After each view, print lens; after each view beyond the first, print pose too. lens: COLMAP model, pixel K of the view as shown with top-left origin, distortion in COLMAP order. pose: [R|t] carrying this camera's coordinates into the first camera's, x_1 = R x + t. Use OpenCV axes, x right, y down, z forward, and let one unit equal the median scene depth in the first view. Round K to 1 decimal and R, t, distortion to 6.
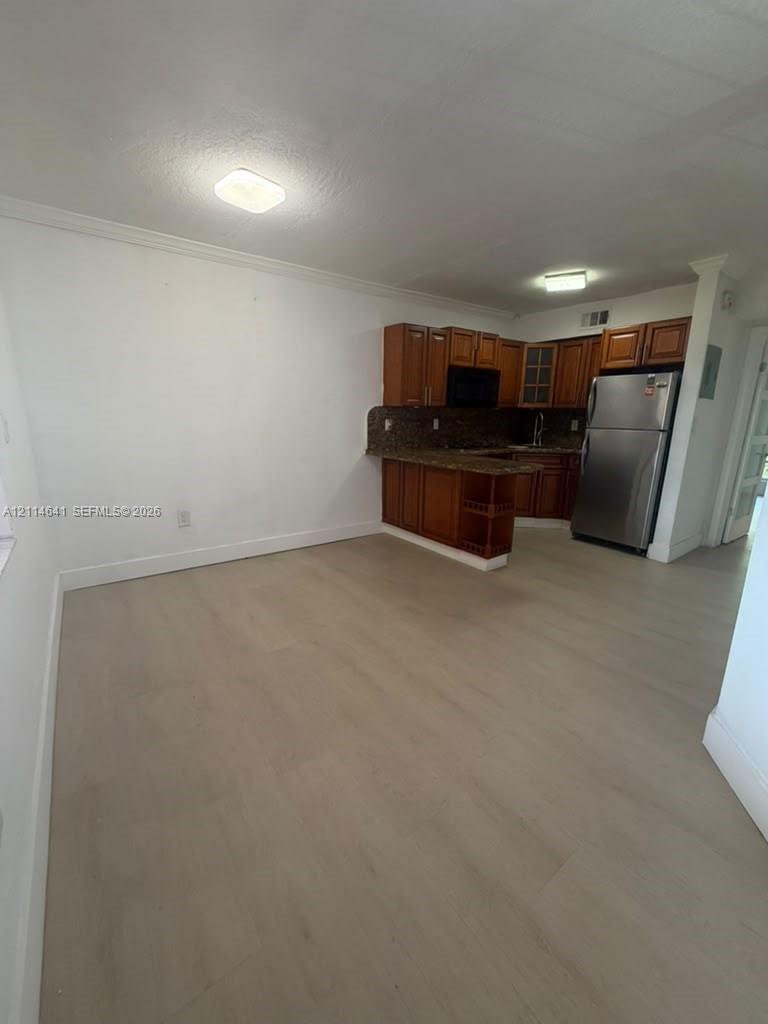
lens RADIAL K [[407.7, 0, 380.6], [0, 407.7, 509.0], [0, 0, 1]] dist [-0.000151, -0.000096]
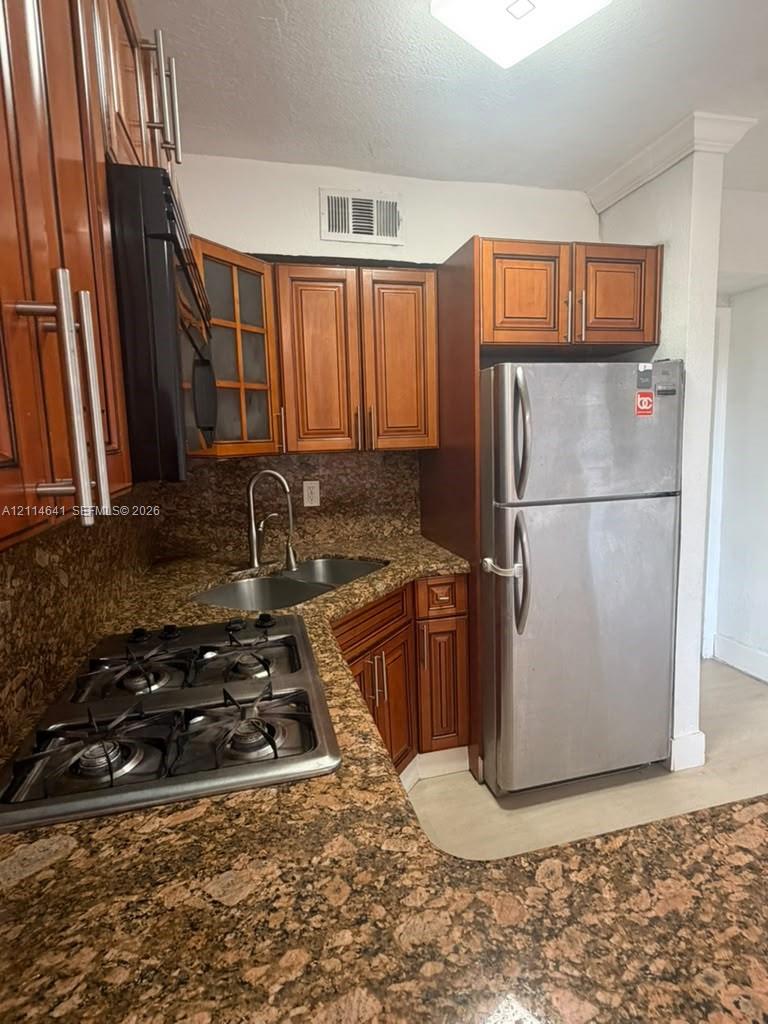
lens RADIAL K [[527.0, 0, 384.3], [0, 527.0, 513.8], [0, 0, 1]] dist [-0.000612, 0.000829]
pose [[0.367262, -0.155146, 0.917087, 0.047901], [0.256295, 0.964699, 0.060564, -0.243044], [-0.894109, 0.212802, 0.394061, 0.907717]]
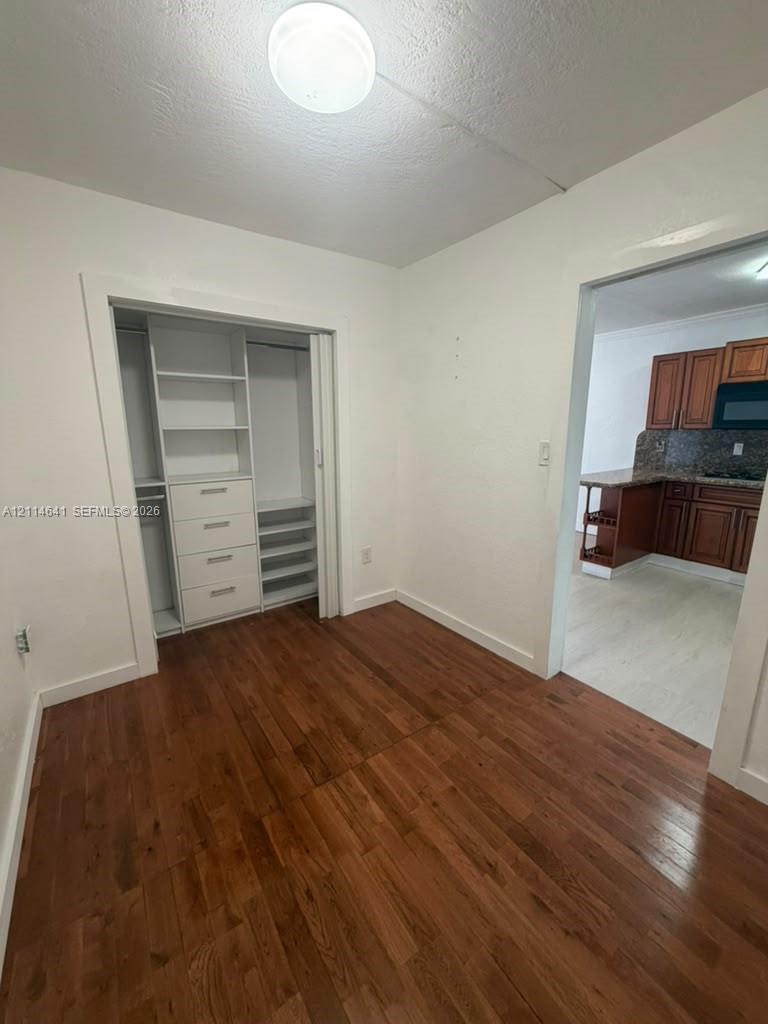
lens RADIAL K [[407.7, 0, 380.6], [0, 407.7, 509.0], [0, 0, 1]] dist [-0.000151, -0.000096]
pose [[-0.002870, 0.184141, -0.982896, 1.140633], [-0.237224, 0.954717, 0.179555, -0.069181], [0.971451, 0.233682, 0.040943, 0.288054]]
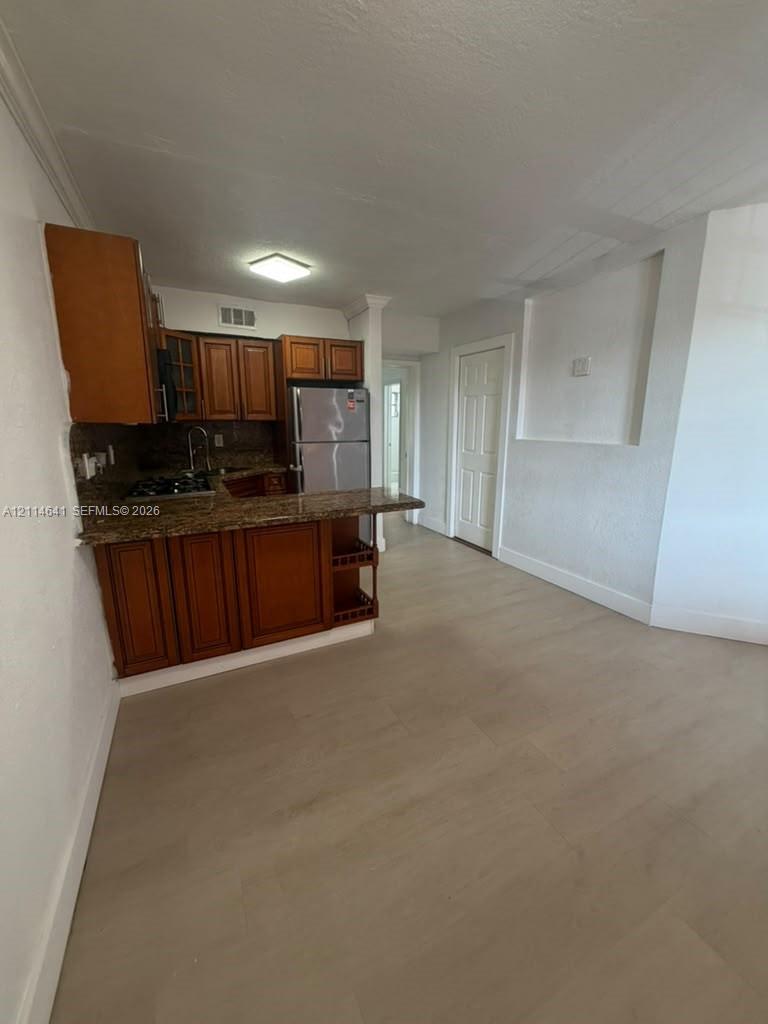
lens RADIAL K [[407.7, 0, 380.6], [0, 407.7, 509.0], [0, 0, 1]] dist [-0.000151, -0.000096]
pose [[0.175393, -0.223792, 0.958726, -0.360550], [0.232559, 0.955679, 0.180536, -0.176119], [-0.956637, 0.191296, 0.219664, 0.642653]]
